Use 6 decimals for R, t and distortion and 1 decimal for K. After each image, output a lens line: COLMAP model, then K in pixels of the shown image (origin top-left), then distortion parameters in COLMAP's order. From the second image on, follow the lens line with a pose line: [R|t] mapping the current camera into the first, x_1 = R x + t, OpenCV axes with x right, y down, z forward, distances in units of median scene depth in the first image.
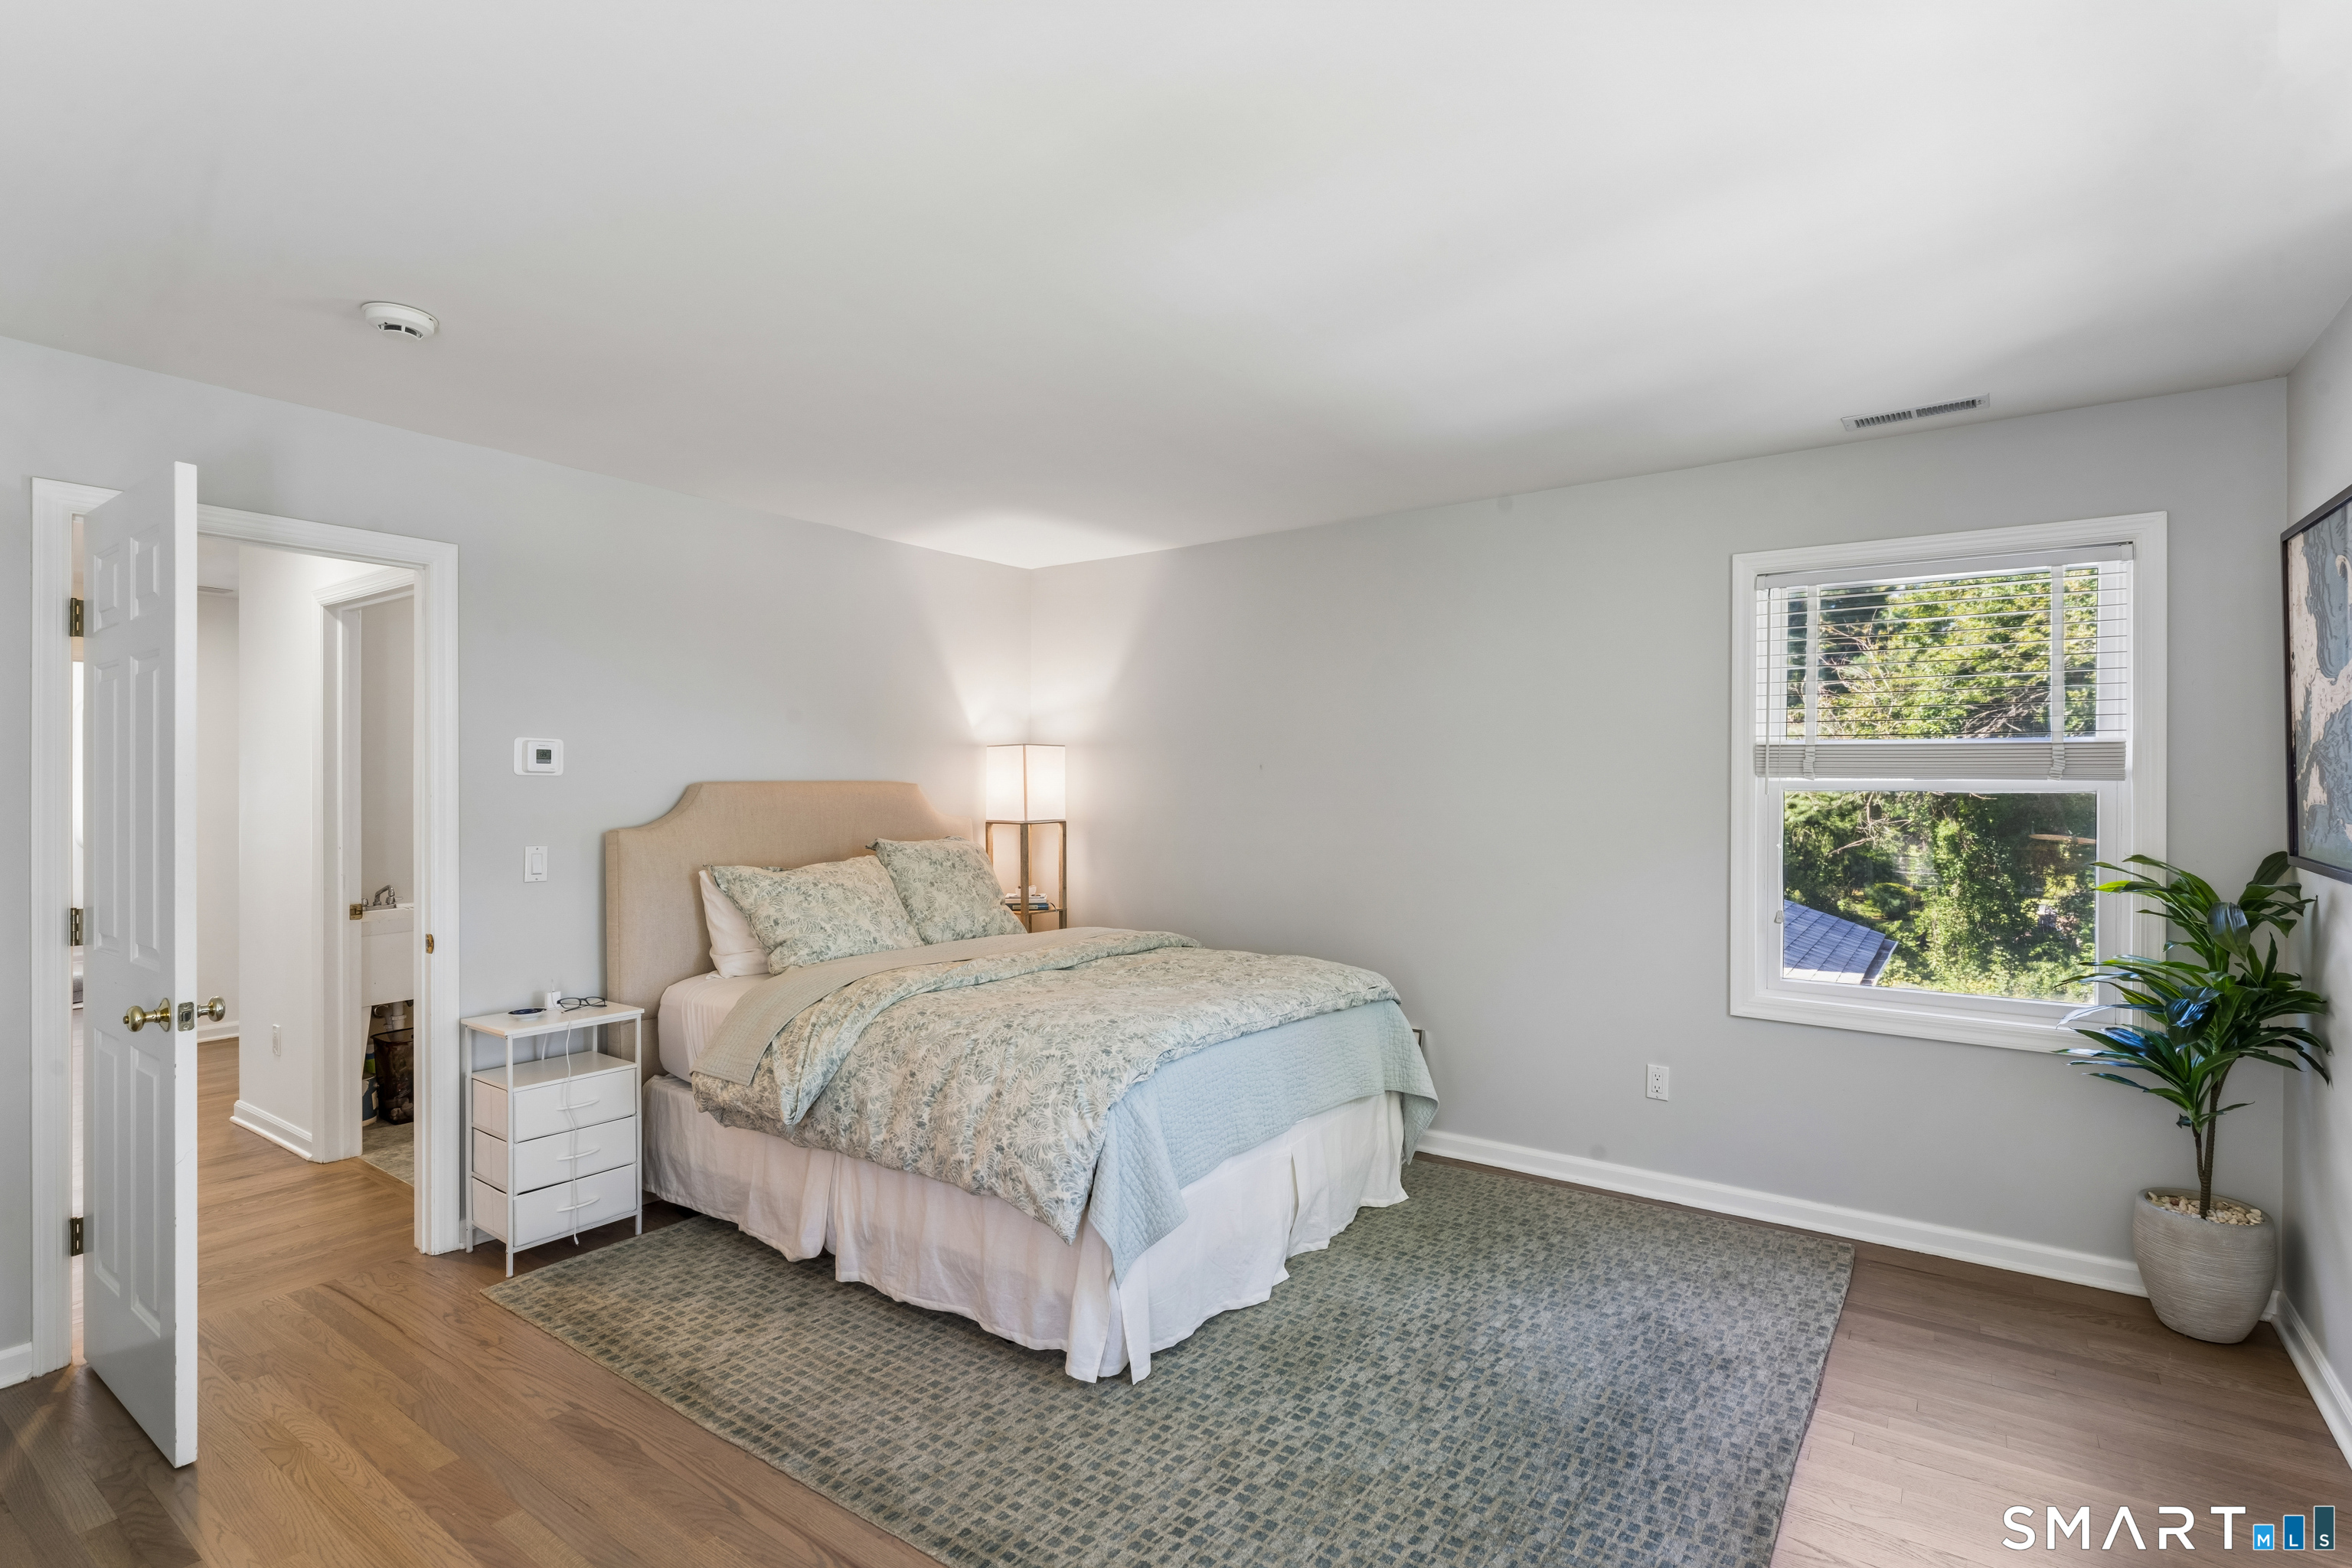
lens RADIAL K [[1089.6, 0, 1177.8], [0, 1089.6, 789.0], [0, 0, 1]] dist [-0.001775, -0.000887]
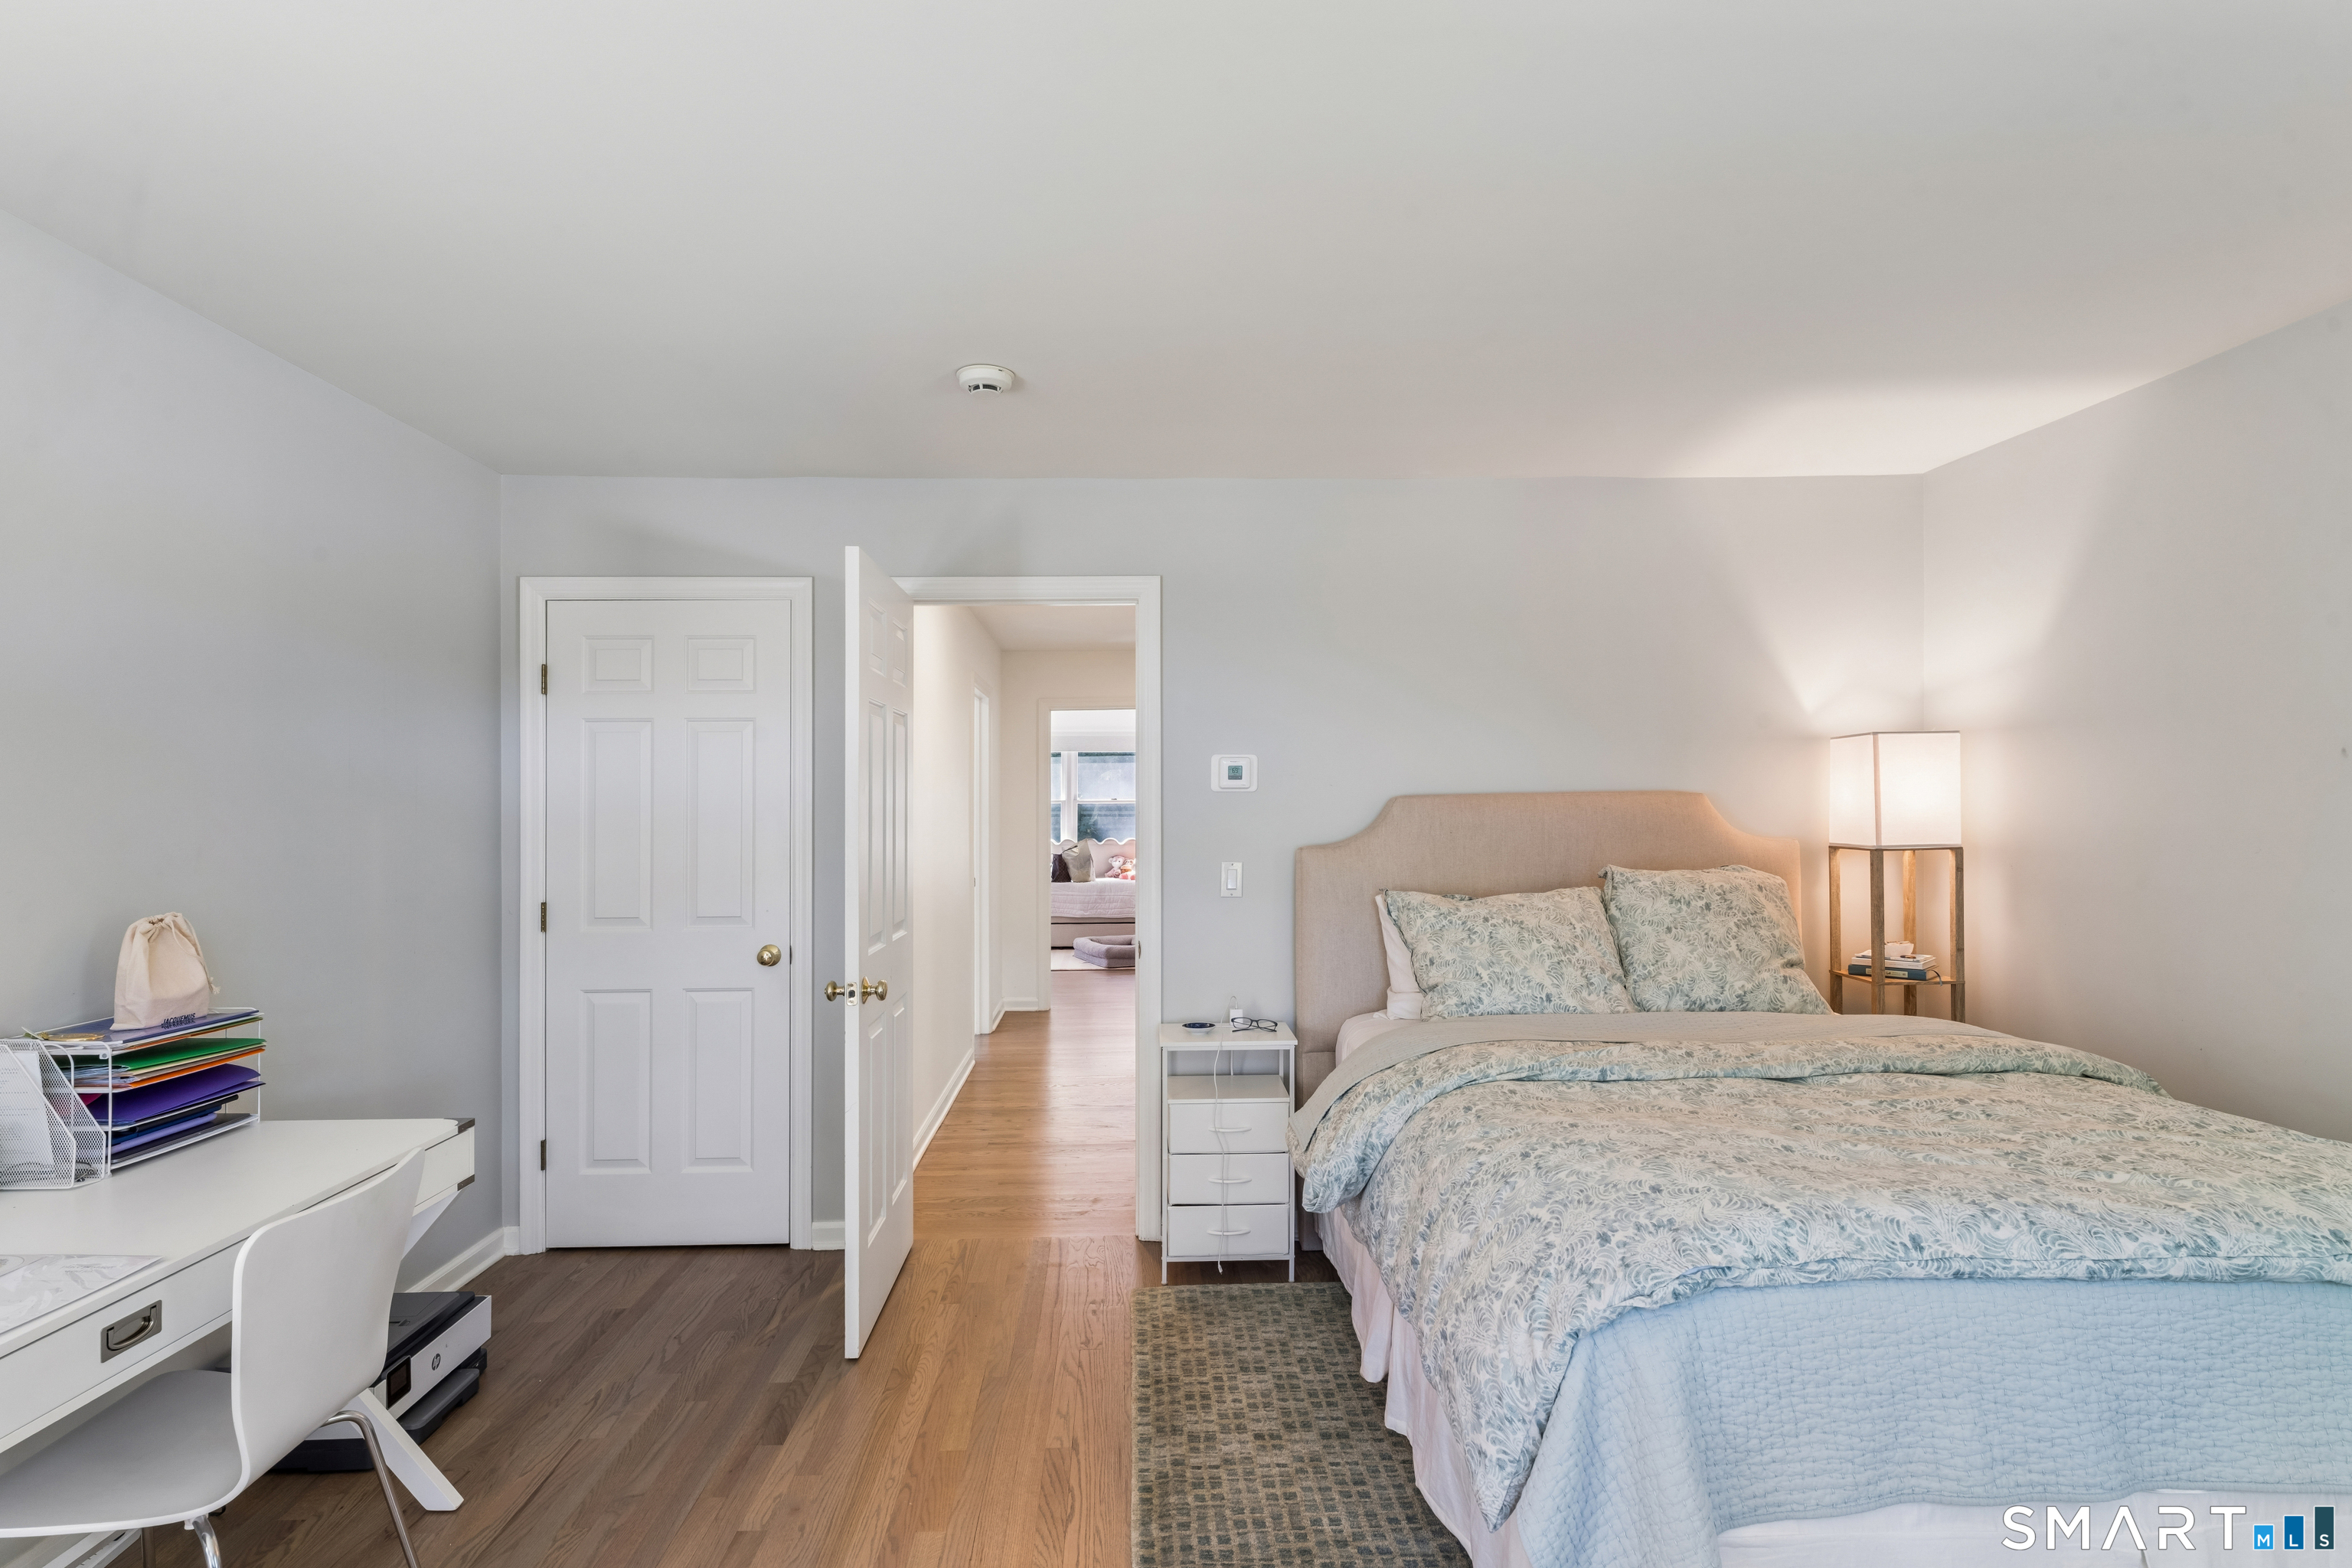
lens RADIAL K [[1140.9, 0, 1173.8], [0, 1140.9, 799.2], [0, 0, 1]] dist [-0.000997, -0.001505]
pose [[0.617660, -0.010004, -0.786382, 0.206321], [0.010588, 0.999934, -0.004405, -0.001782], [0.786374, -0.005606, 0.617725, 0.301942]]
